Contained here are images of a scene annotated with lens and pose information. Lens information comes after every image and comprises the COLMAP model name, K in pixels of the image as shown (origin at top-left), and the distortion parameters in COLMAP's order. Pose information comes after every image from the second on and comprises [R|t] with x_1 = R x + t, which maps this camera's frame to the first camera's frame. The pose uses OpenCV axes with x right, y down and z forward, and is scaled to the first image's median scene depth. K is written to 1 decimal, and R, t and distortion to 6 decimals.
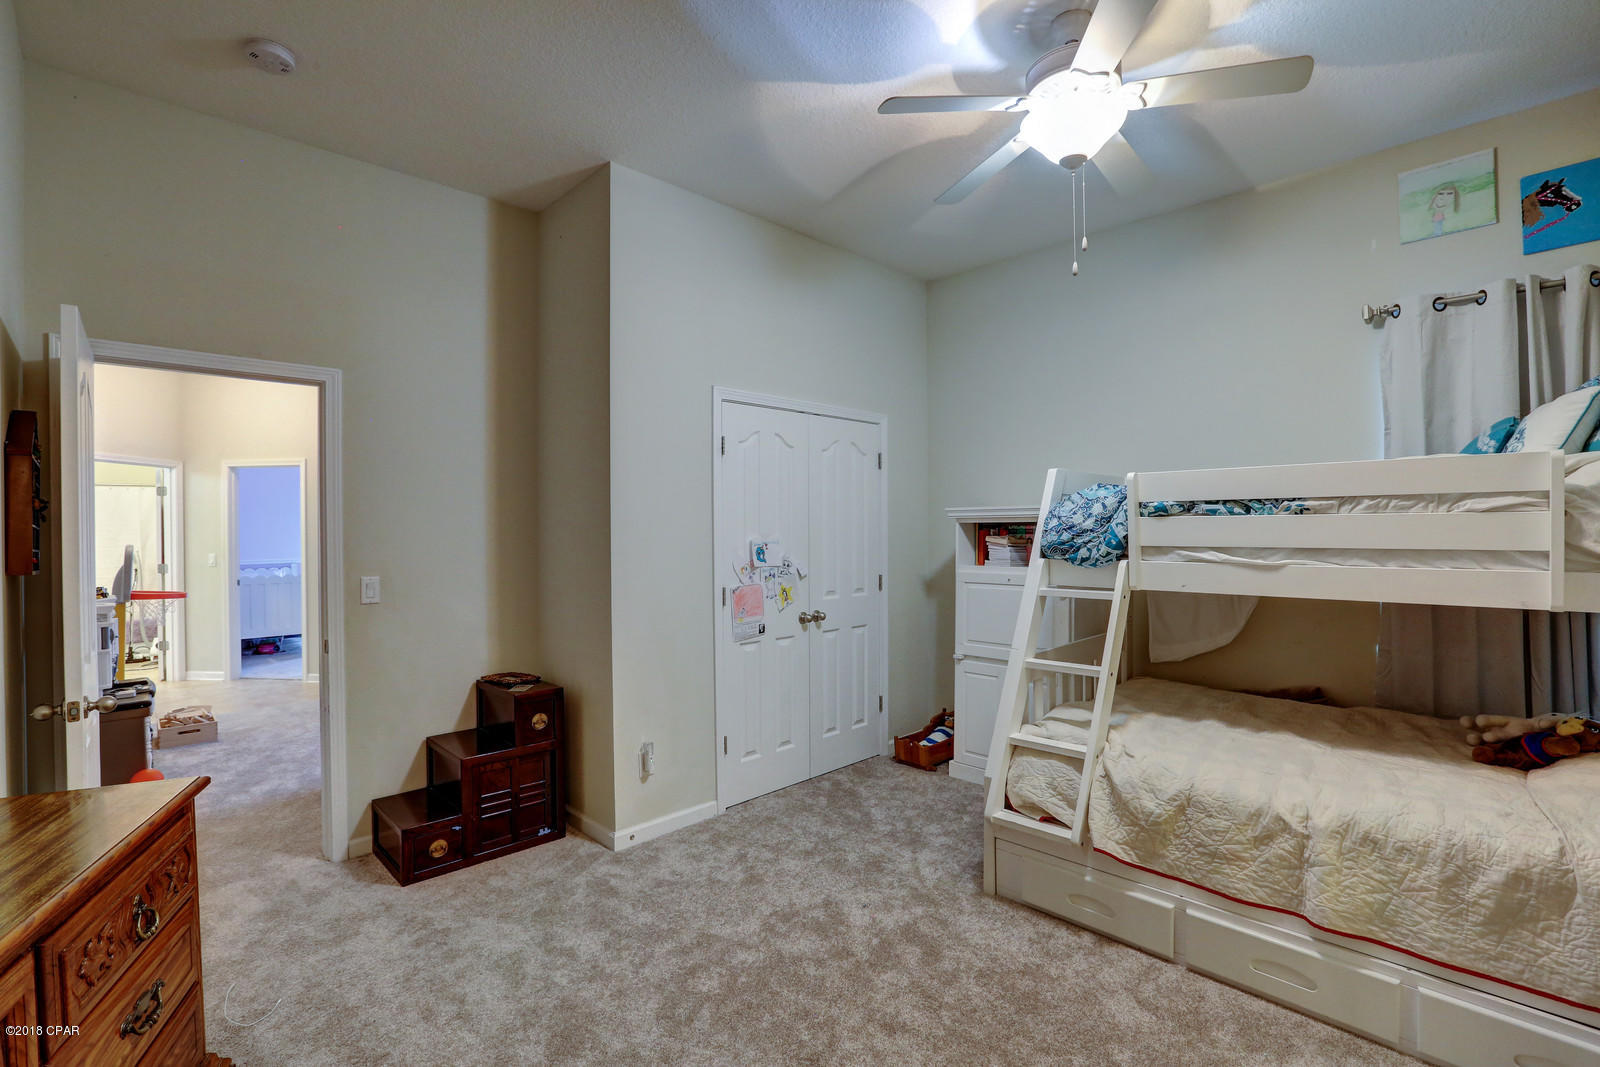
lens RADIAL K [[734.2, 0, 799.0], [0, 734.2, 531.6], [0, 0, 1]] dist [-0.046269, 0.013459]
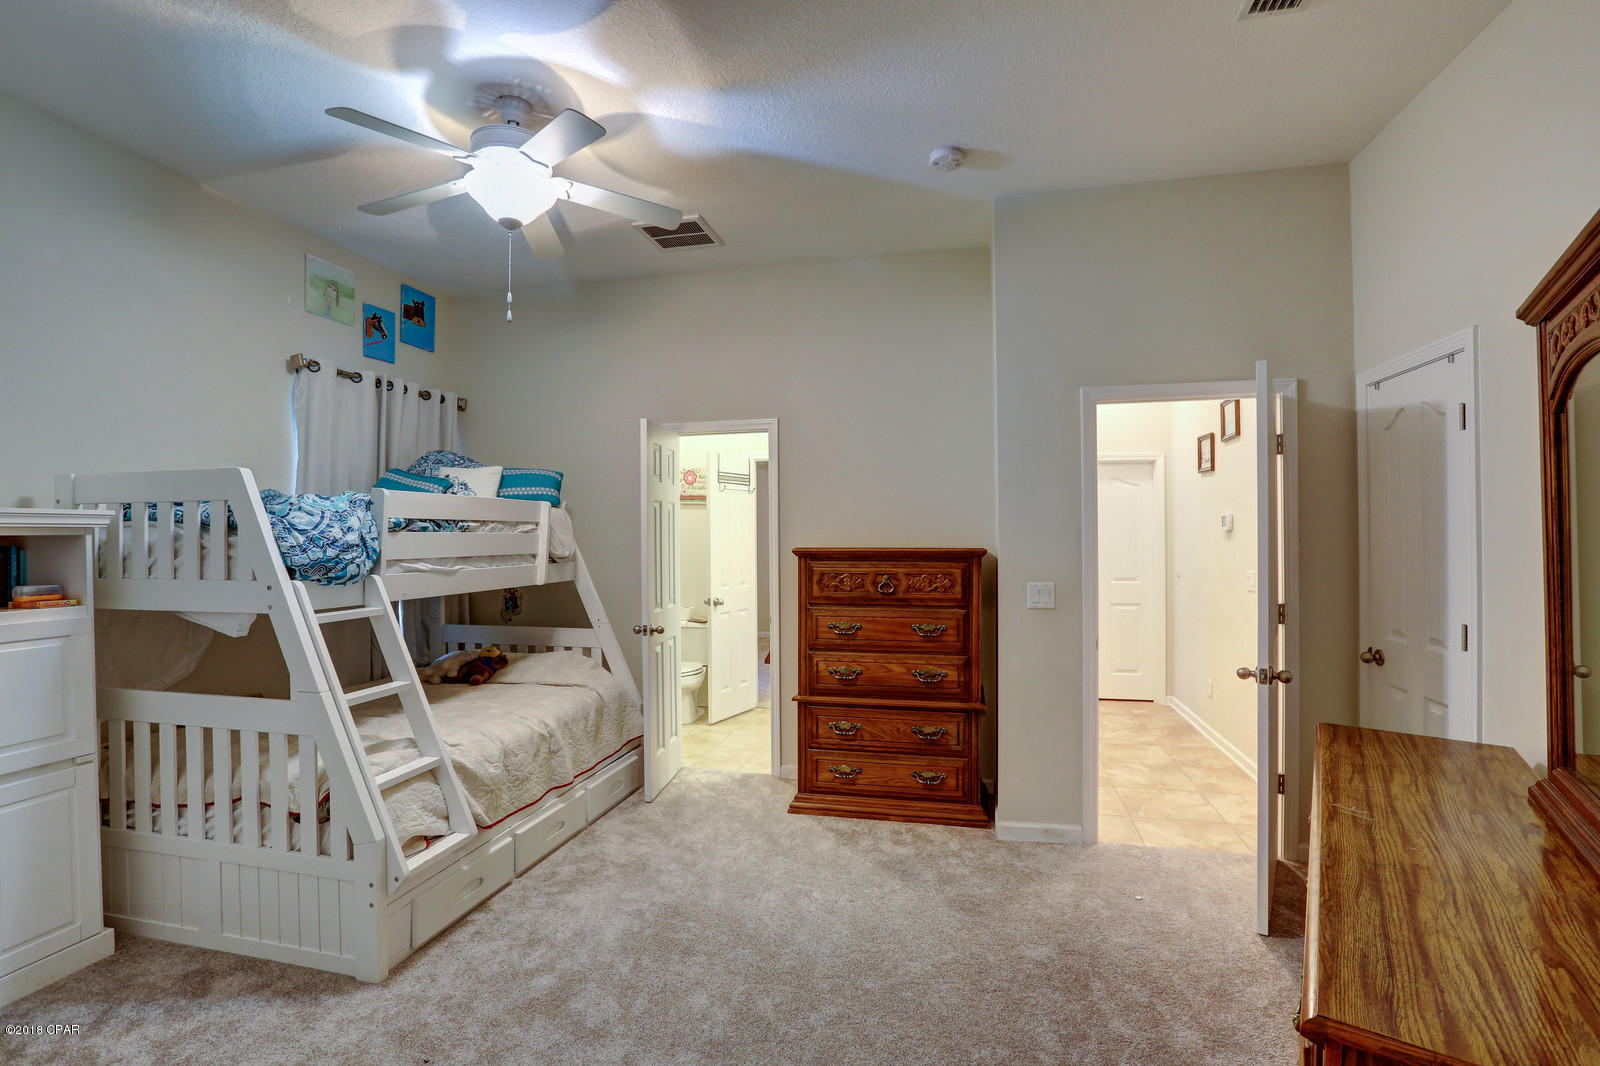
lens RADIAL K [[734.2, 0, 797.3], [0, 734.2, 529.9], [0, 0, 1]] dist [-0.046269, 0.013459]
pose [[-0.526895, 0.016854, 0.849763, -0.751496], [0.012057, 0.999851, -0.012354, -0.003255], [-0.849845, 0.003736, -0.527020, 1.097619]]
